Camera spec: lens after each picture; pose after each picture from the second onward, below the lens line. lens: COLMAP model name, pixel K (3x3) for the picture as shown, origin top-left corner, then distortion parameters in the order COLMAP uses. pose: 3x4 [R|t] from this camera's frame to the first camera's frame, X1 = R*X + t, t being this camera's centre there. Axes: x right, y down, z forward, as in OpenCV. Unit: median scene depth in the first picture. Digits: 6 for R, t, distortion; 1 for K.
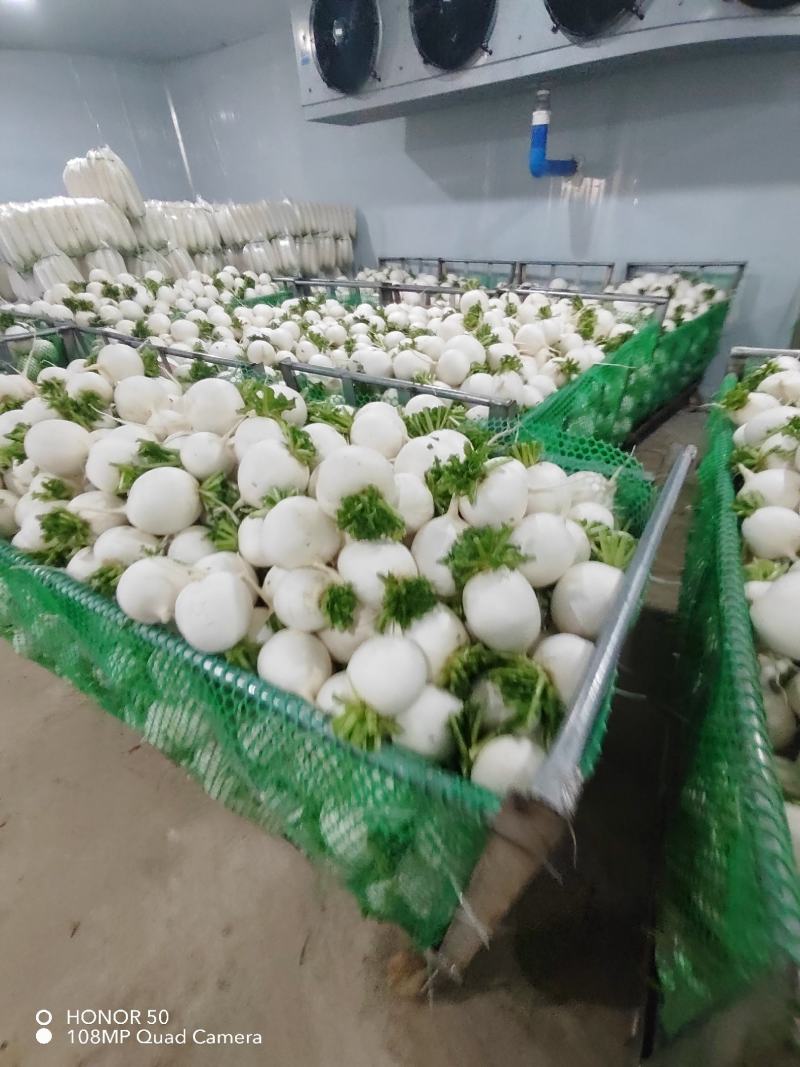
lens RADIAL K [[485.7, 0, 404.0], [0, 485.7, 532.9], [0, 0, 1]] dist [-0.034758, 0.030466]
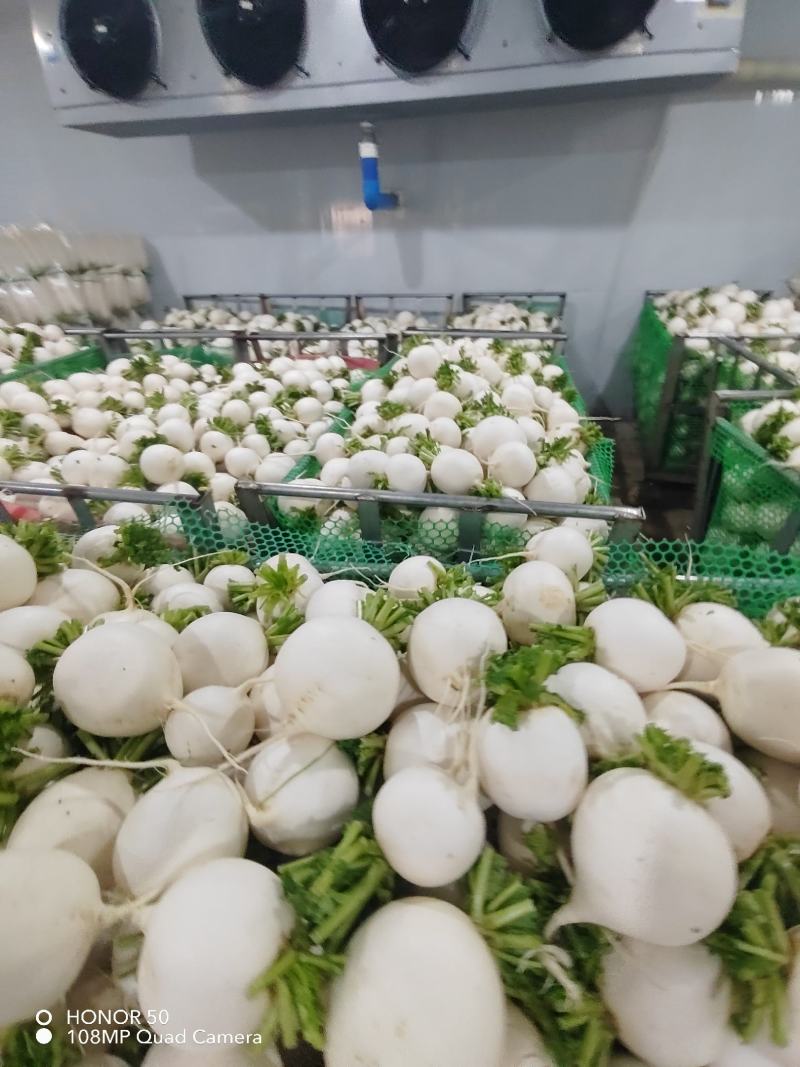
lens RADIAL K [[486.6, 0, 403.6], [0, 486.6, 532.0], [0, 0, 1]] dist [-0.038663, 0.030862]
pose [[0.908707, -0.208667, 0.361537, -0.124768], [0.223702, 0.974658, 0.000275, -0.102975], [-0.352432, 0.080626, 0.932358, 0.139439]]
